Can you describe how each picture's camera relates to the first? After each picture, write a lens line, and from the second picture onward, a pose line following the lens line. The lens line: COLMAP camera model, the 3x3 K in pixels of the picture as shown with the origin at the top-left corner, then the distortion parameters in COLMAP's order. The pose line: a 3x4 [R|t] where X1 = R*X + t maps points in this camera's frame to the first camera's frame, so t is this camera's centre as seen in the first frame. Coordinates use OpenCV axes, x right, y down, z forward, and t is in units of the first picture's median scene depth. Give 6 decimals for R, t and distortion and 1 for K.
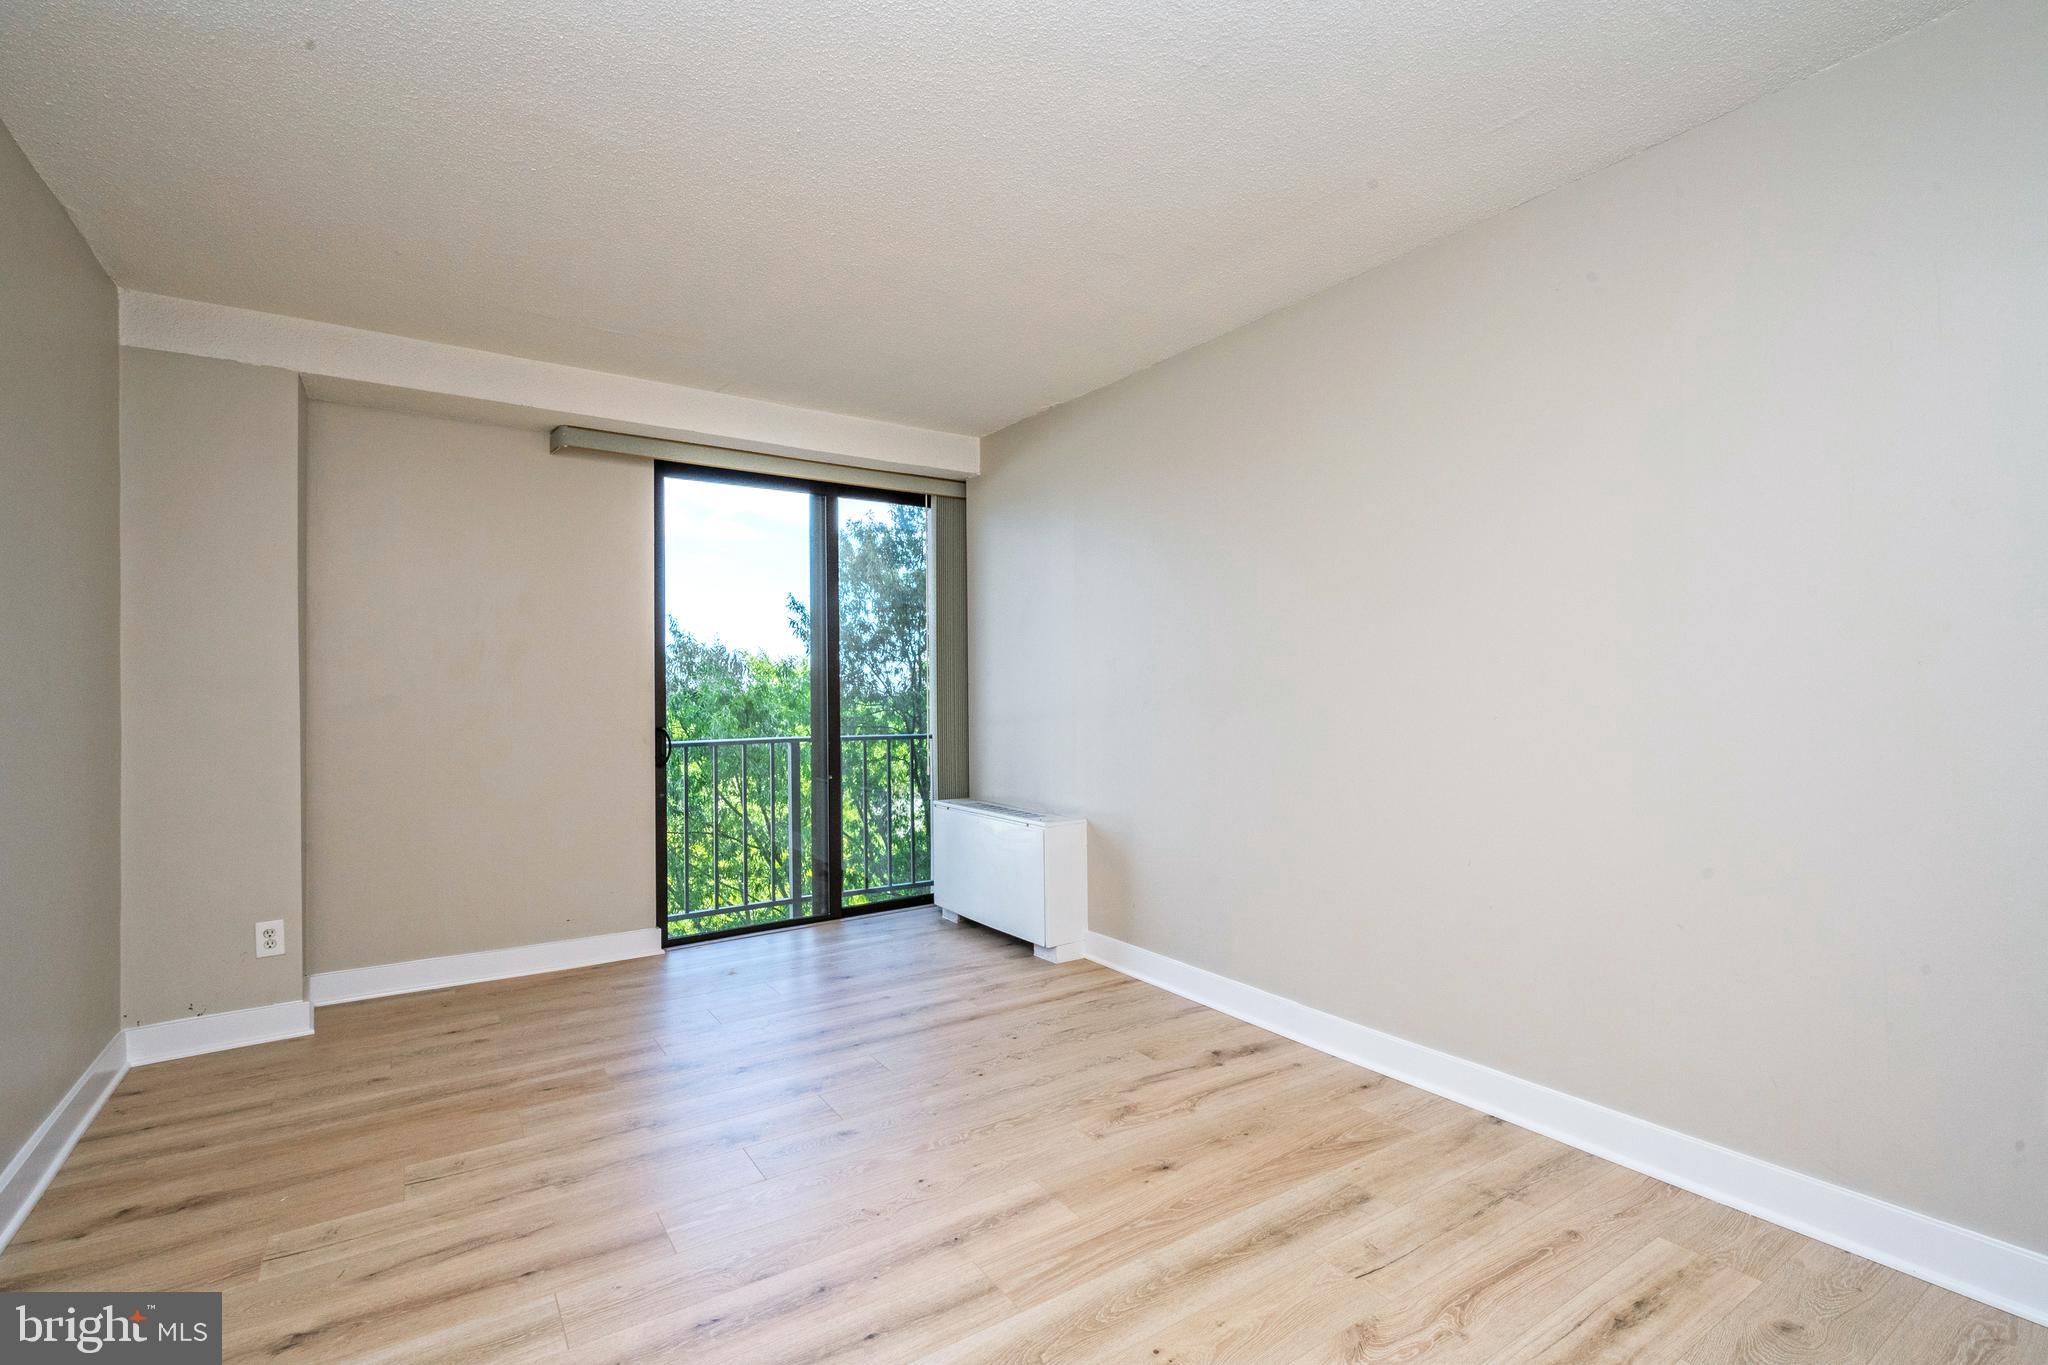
lens RADIAL K [[937.9, 0, 1023.8], [0, 937.9, 687.0], [0, 0, 1]] dist [-0.000390, 0.000447]
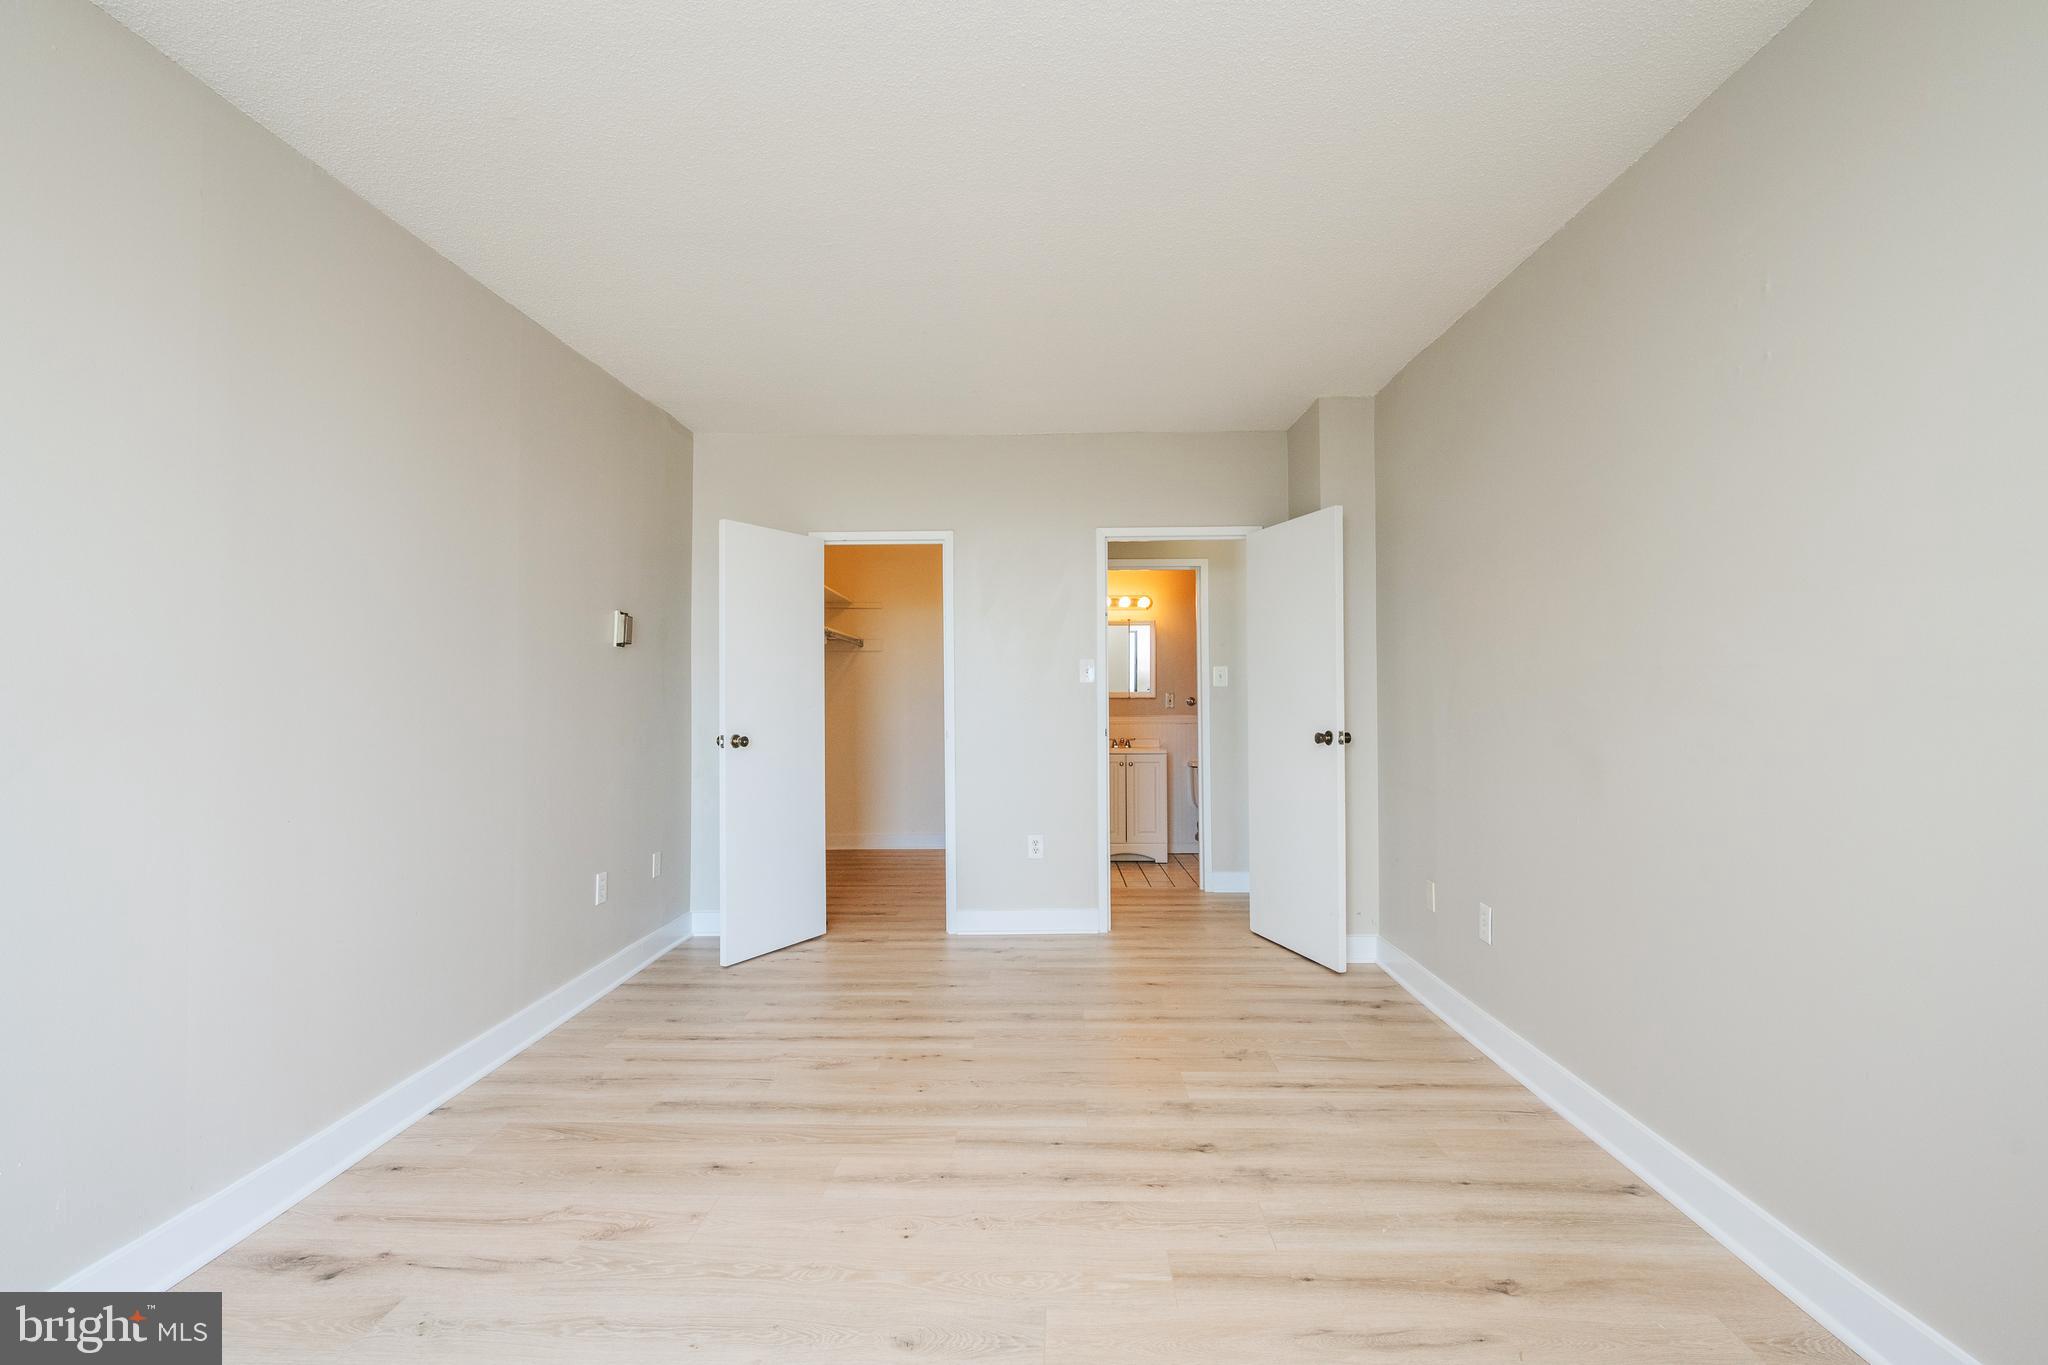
lens RADIAL K [[937.9, 0, 1026.2], [0, 937.9, 688.8], [0, 0, 1]] dist [-0.000390, 0.000447]
pose [[-0.817086, 0.020082, 0.576166, -0.787186], [0.010199, 0.999740, -0.020381, 0.021167], [-0.576426, -0.010777, -0.817078, 1.798706]]
